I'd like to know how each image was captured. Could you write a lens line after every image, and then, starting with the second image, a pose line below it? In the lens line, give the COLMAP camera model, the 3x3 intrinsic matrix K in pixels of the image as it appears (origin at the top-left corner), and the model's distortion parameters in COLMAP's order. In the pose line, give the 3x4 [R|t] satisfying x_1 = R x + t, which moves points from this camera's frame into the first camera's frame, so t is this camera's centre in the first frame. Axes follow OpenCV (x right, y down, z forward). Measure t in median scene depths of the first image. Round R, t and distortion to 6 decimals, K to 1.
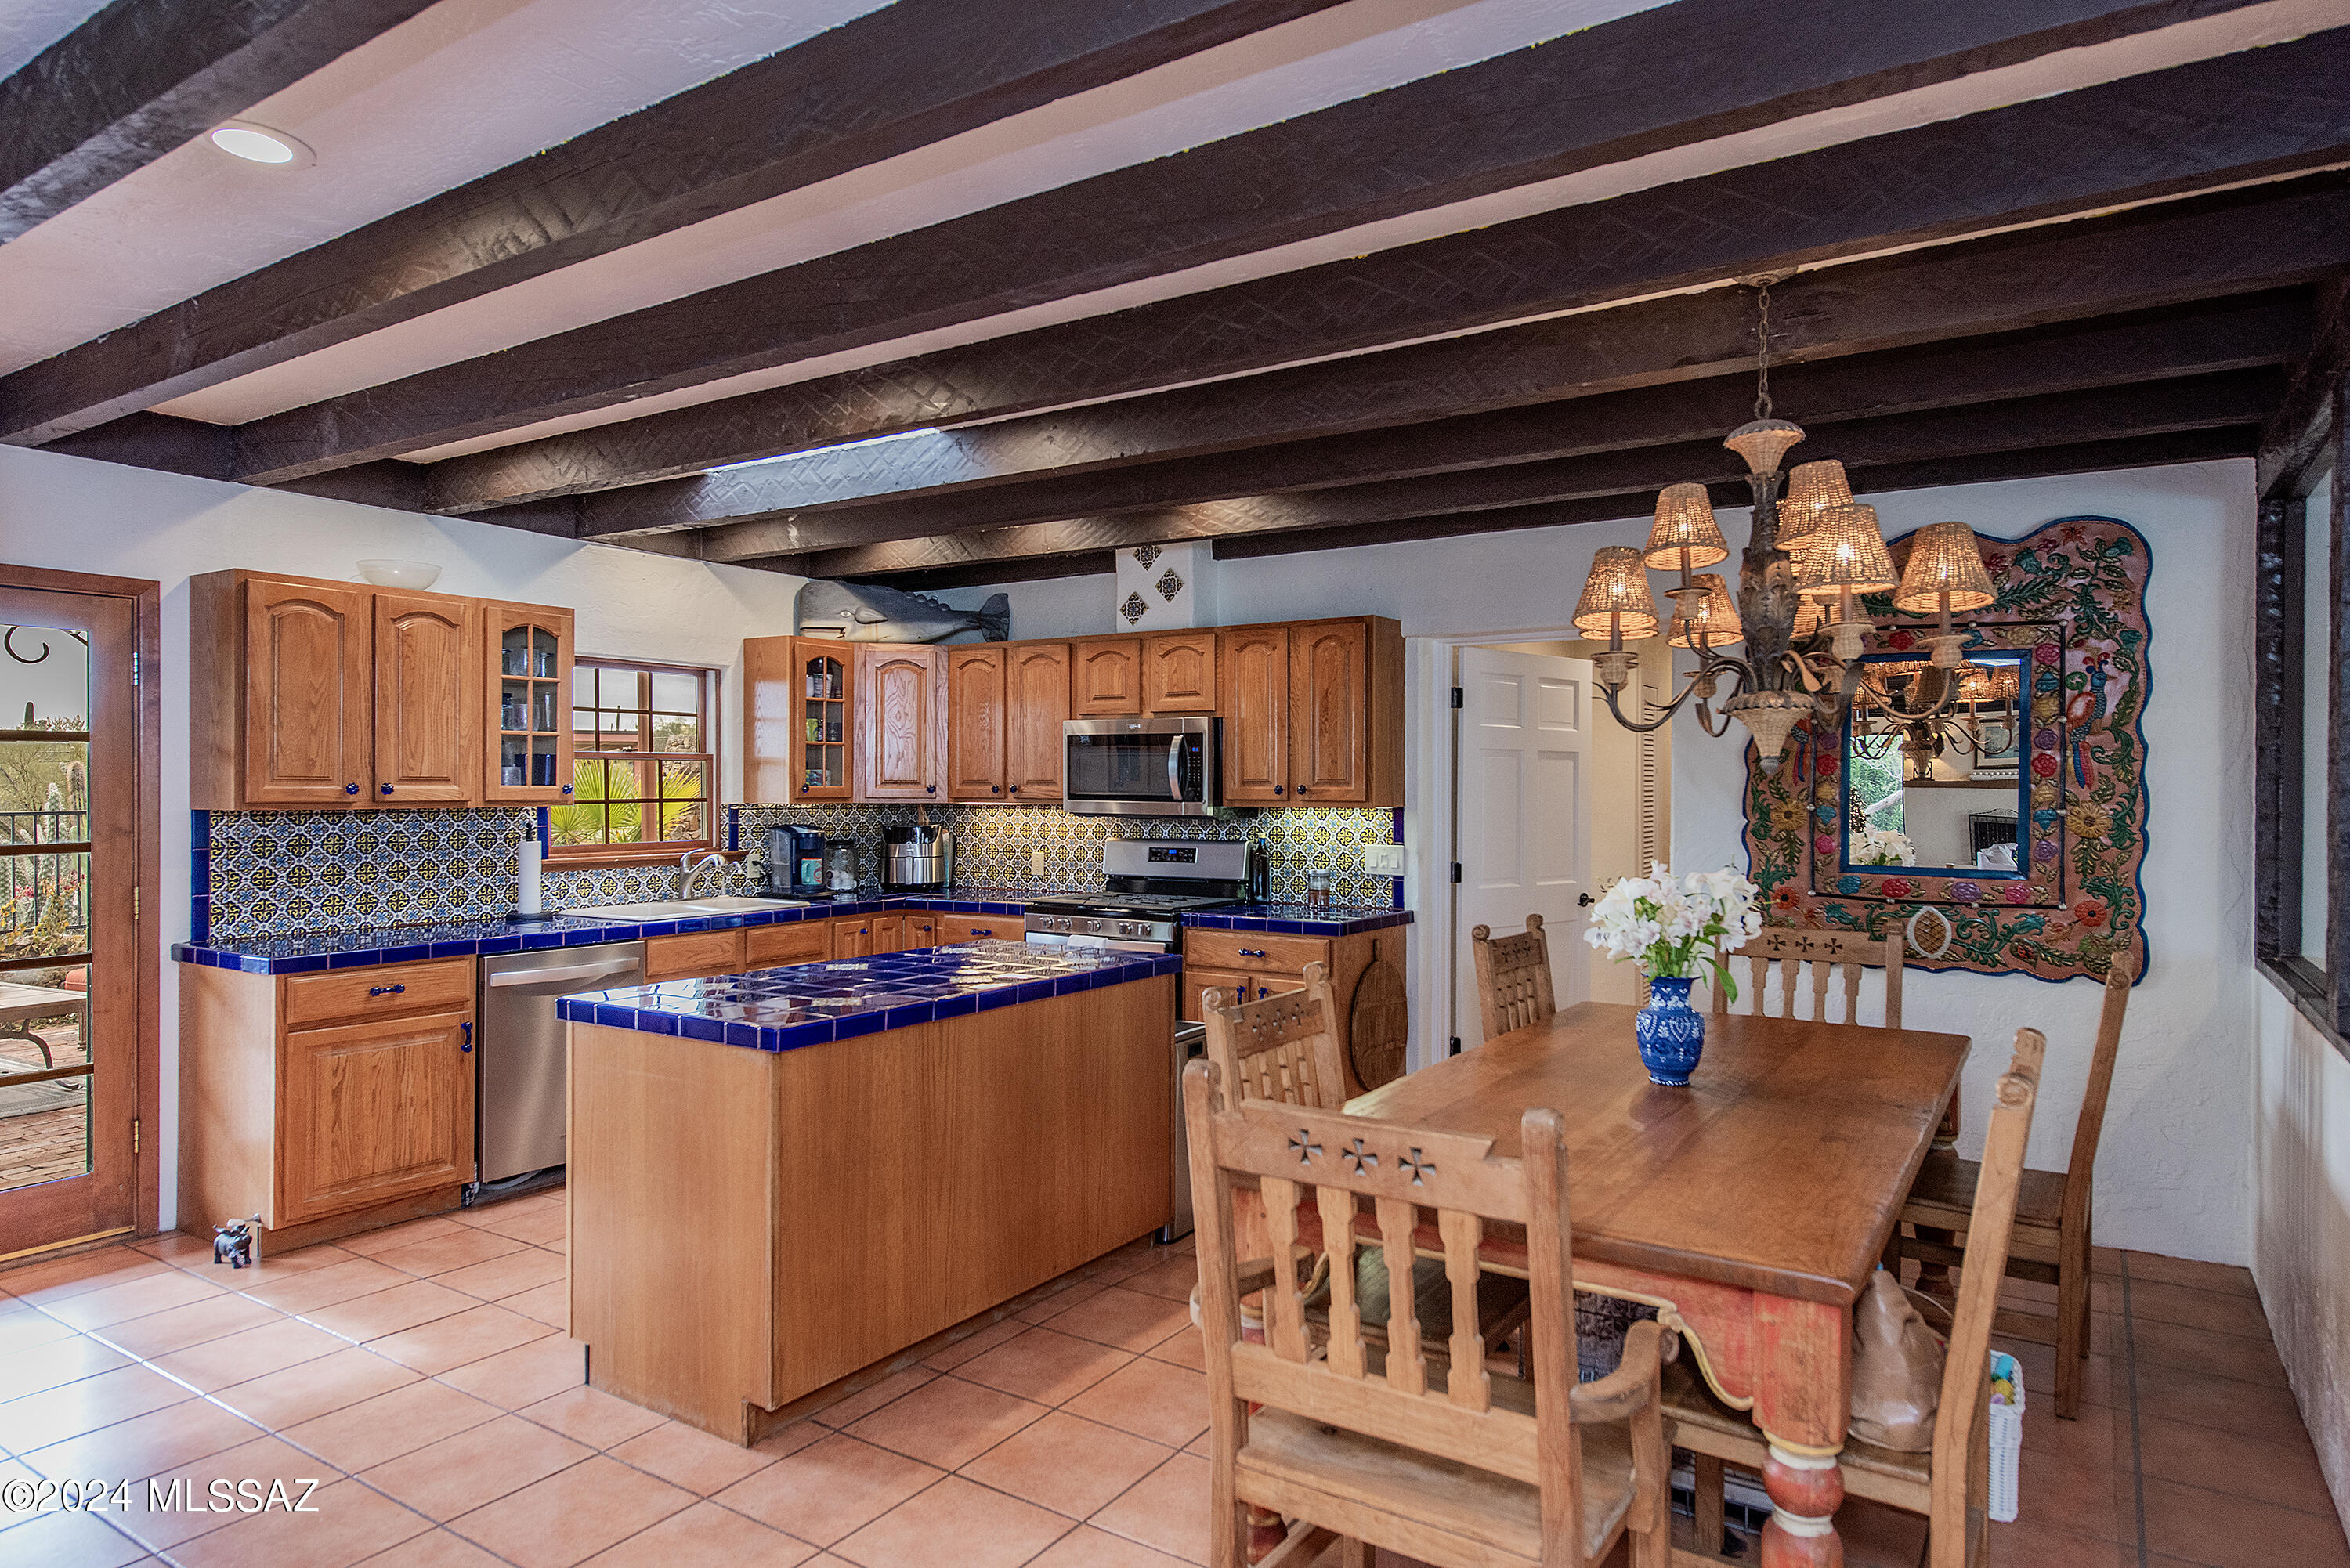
lens RADIAL K [[1403.0, 0, 1173.1], [0, 1403.0, 787.6], [0, 0, 1]] dist [0.000556, 0.000708]
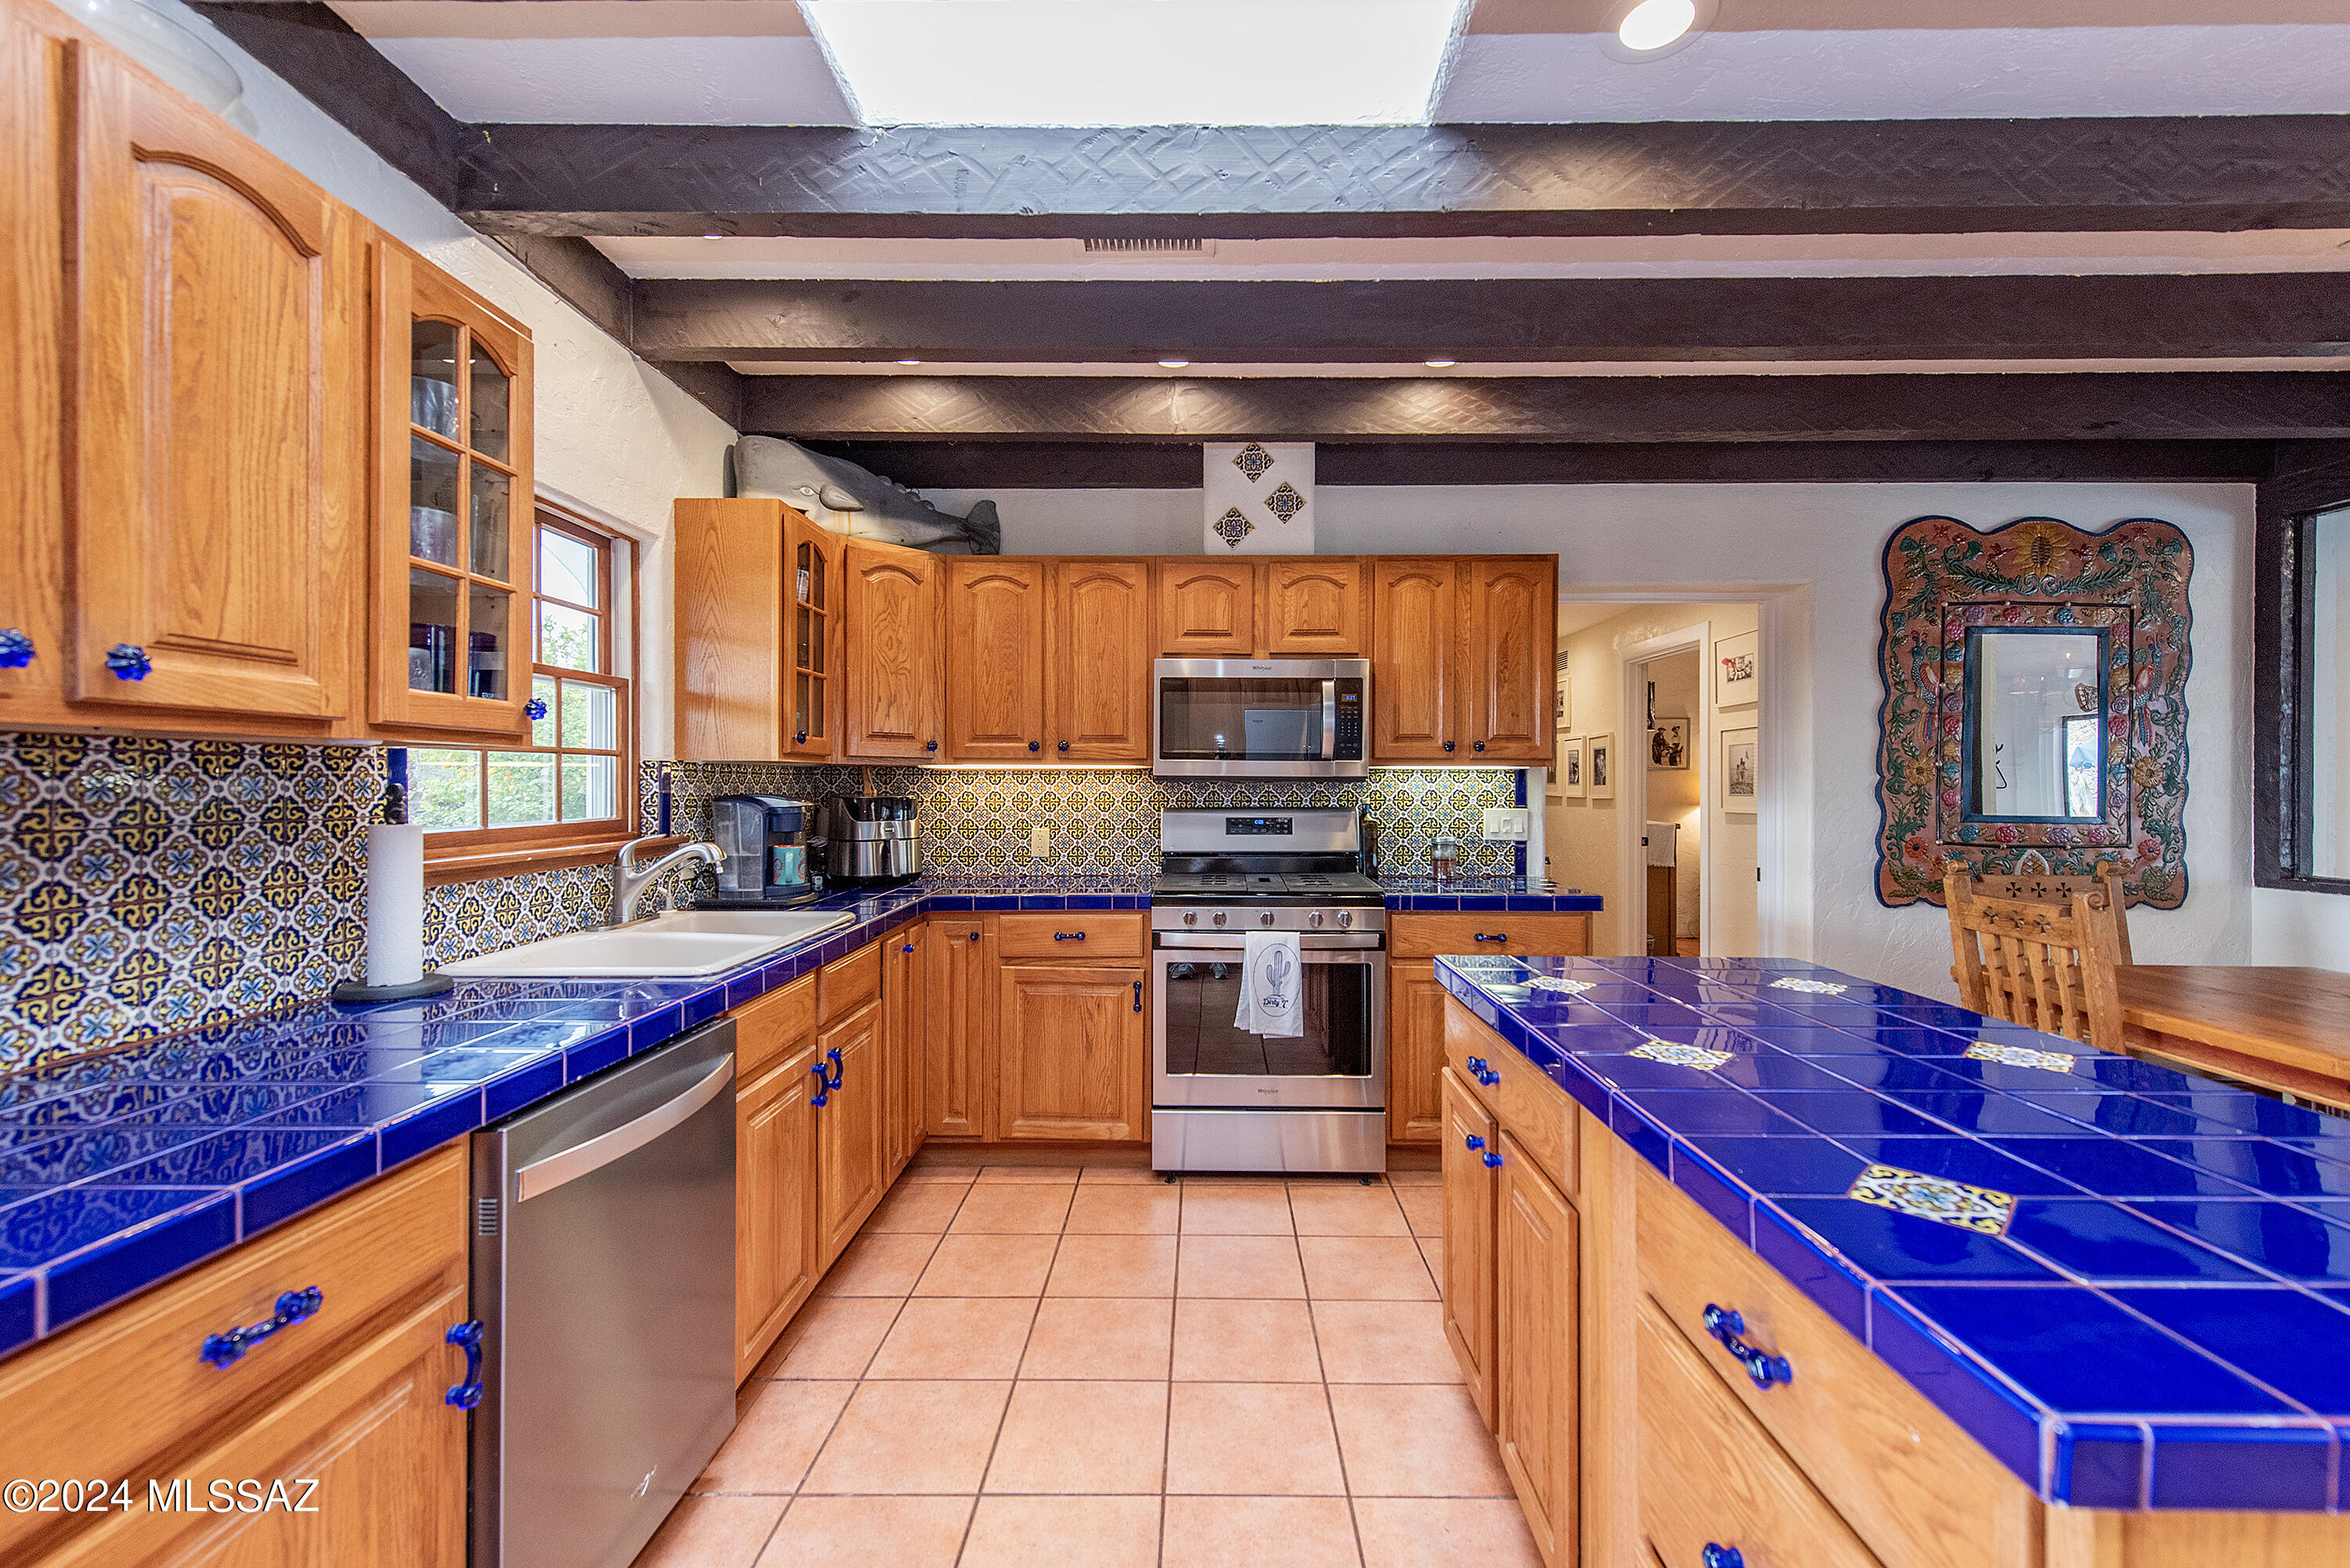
lens RADIAL K [[1004.2, 0, 1179.7], [0, 1004.2, 779.1], [0, 0, 1]] dist [0.002220, -0.000283]
pose [[0.845283, 0.000504, 0.534319, -0.385642], [0.001890, 0.999990, -0.003934, 0.023341], [-0.534316, 0.004336, 0.845274, 0.543585]]
